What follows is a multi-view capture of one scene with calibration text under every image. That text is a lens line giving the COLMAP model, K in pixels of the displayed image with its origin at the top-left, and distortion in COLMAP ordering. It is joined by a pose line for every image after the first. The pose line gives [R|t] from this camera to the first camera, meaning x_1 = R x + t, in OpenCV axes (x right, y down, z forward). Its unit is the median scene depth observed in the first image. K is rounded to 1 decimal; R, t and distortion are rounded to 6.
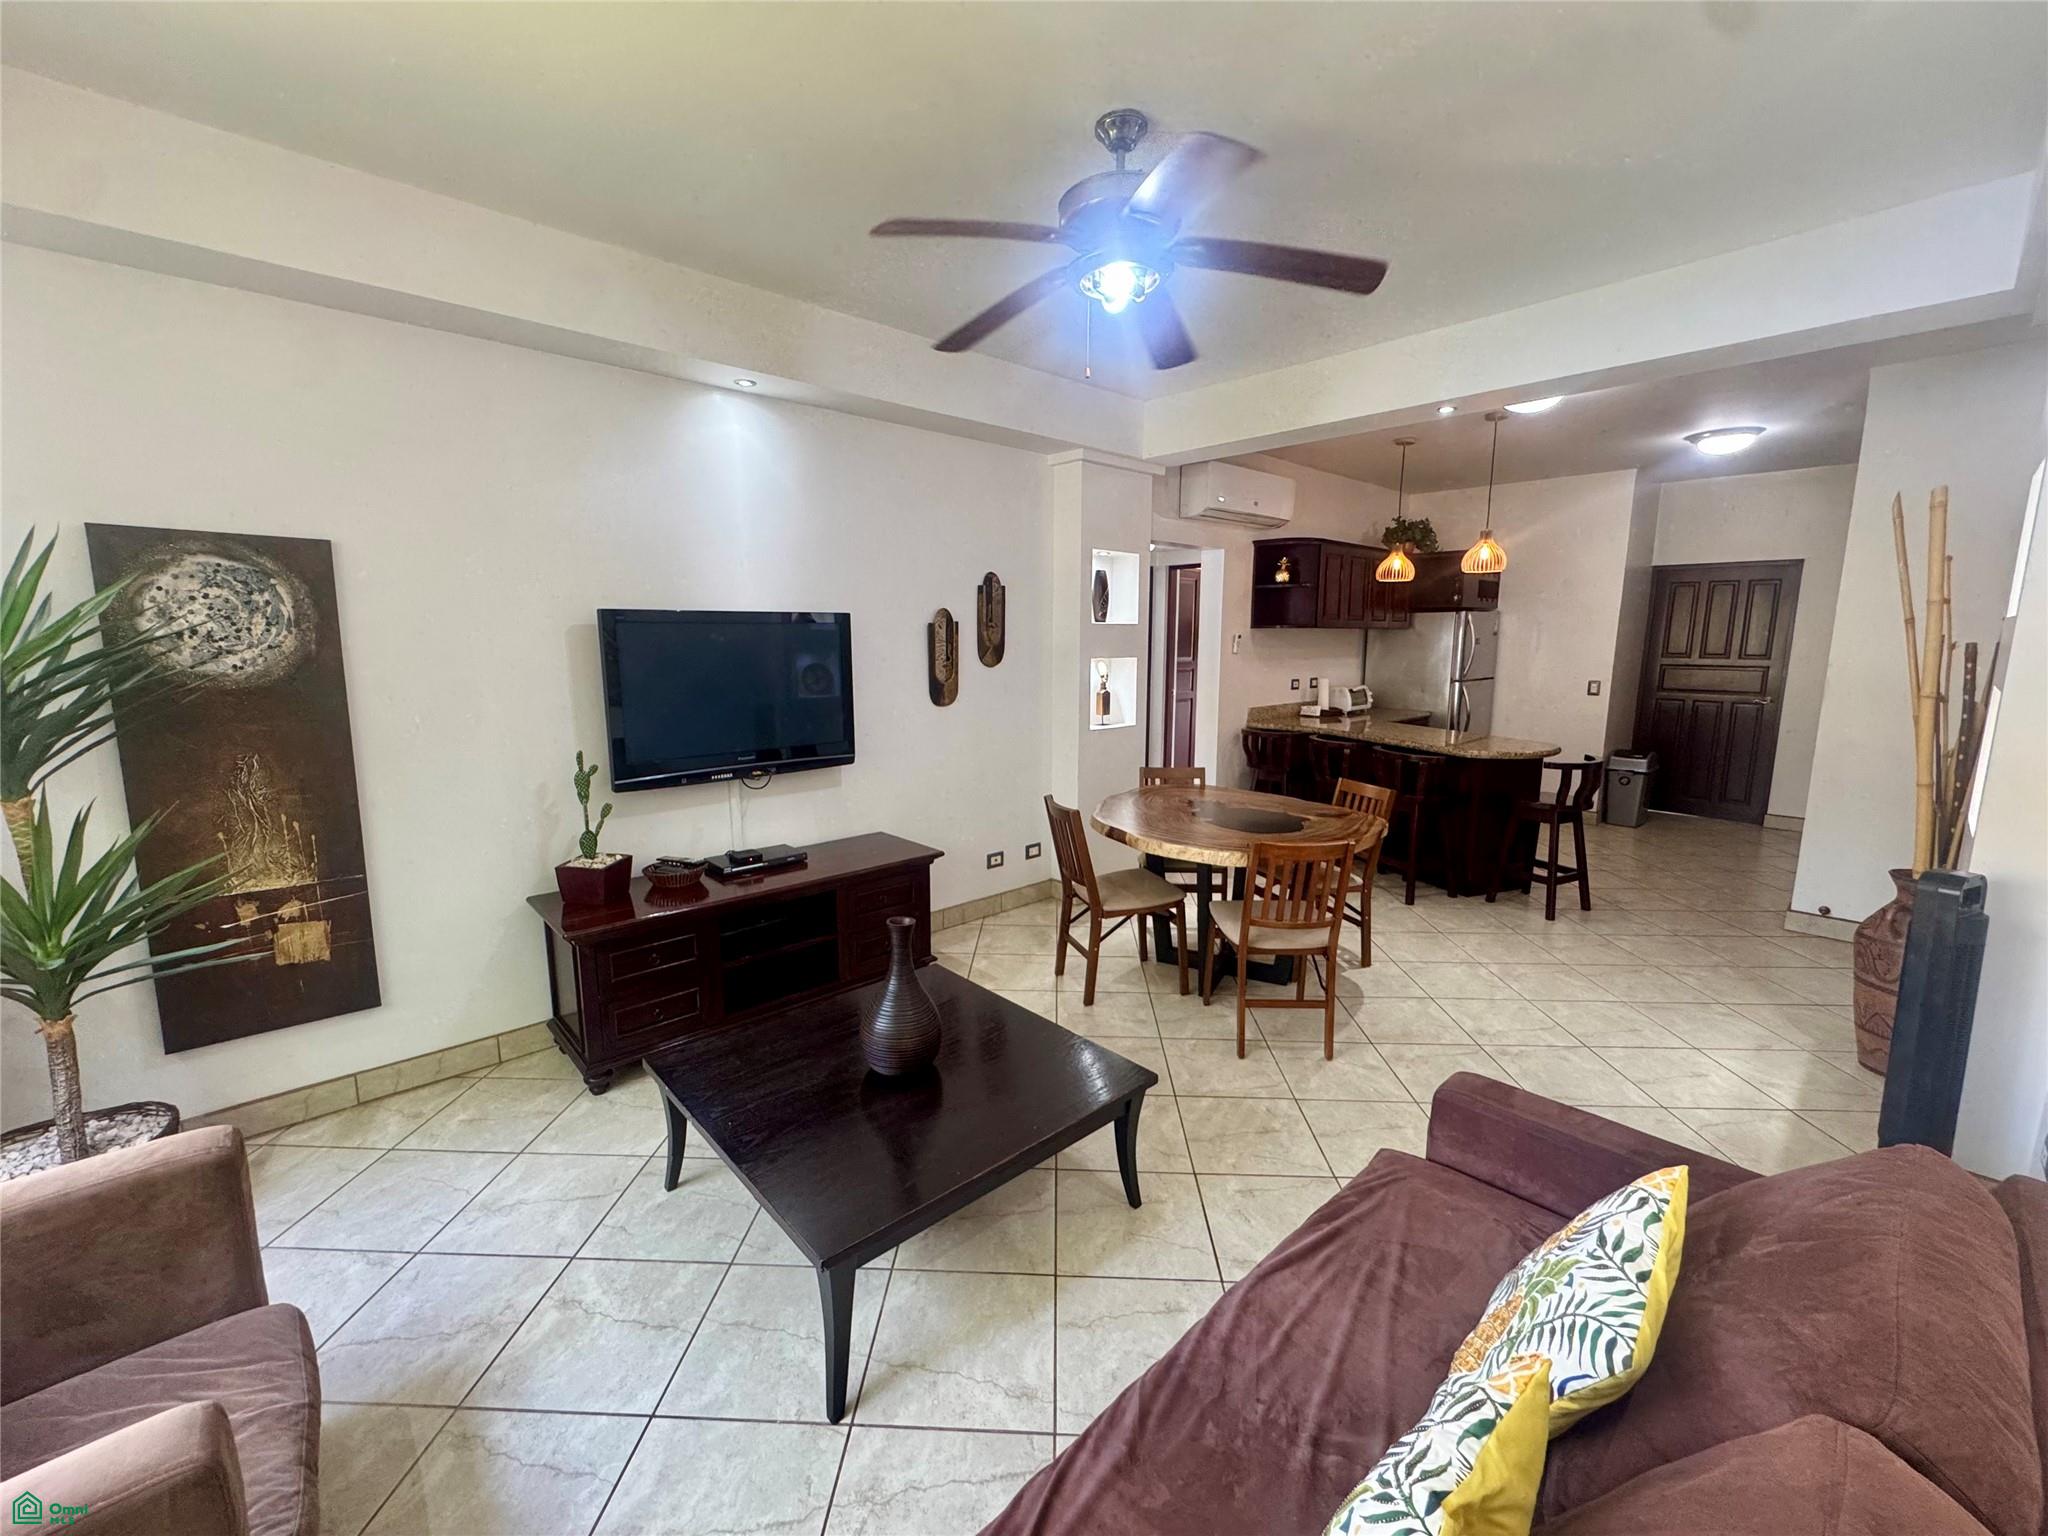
lens RADIAL K [[819.2, 0, 1016.3], [0, 819.2, 771.0], [0, 0, 1]] dist [-0.000379, -0.000331]
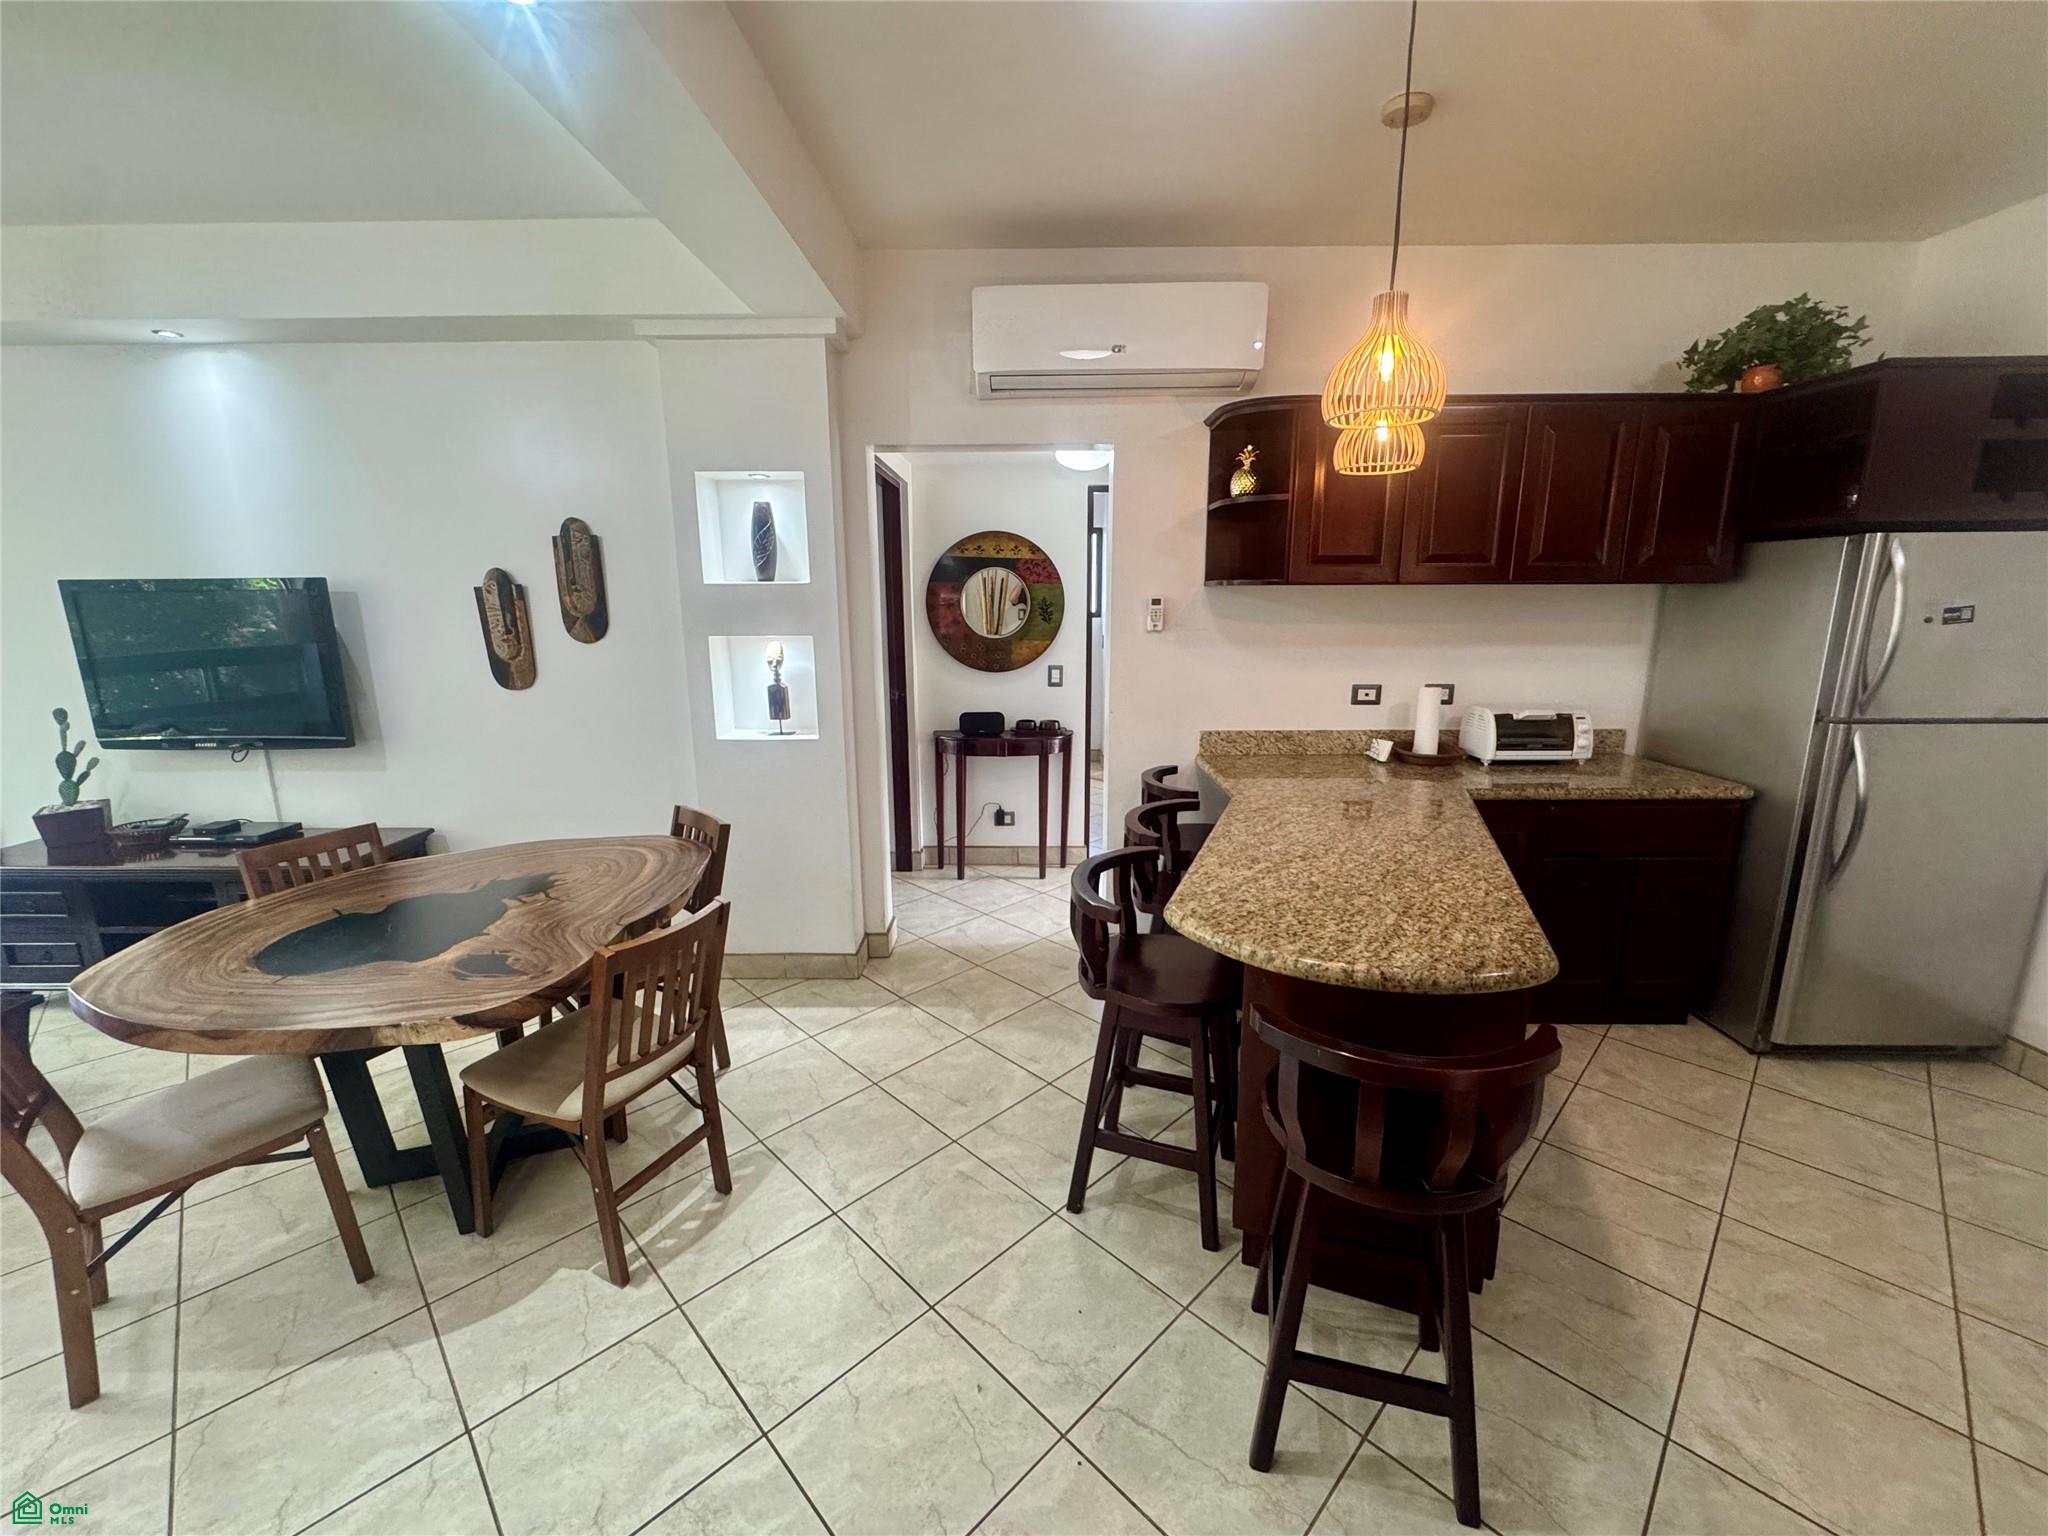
lens RADIAL K [[819.2, 0, 1025.1], [0, 819.2, 767.1], [0, 0, 1]] dist [-0.000379, -0.000331]
pose [[0.730026, 0.136380, -0.669673, 0.889530], [-0.108062, 0.990595, 0.083935, -0.135356], [0.674822, 0.011092, 0.737897, 0.797943]]
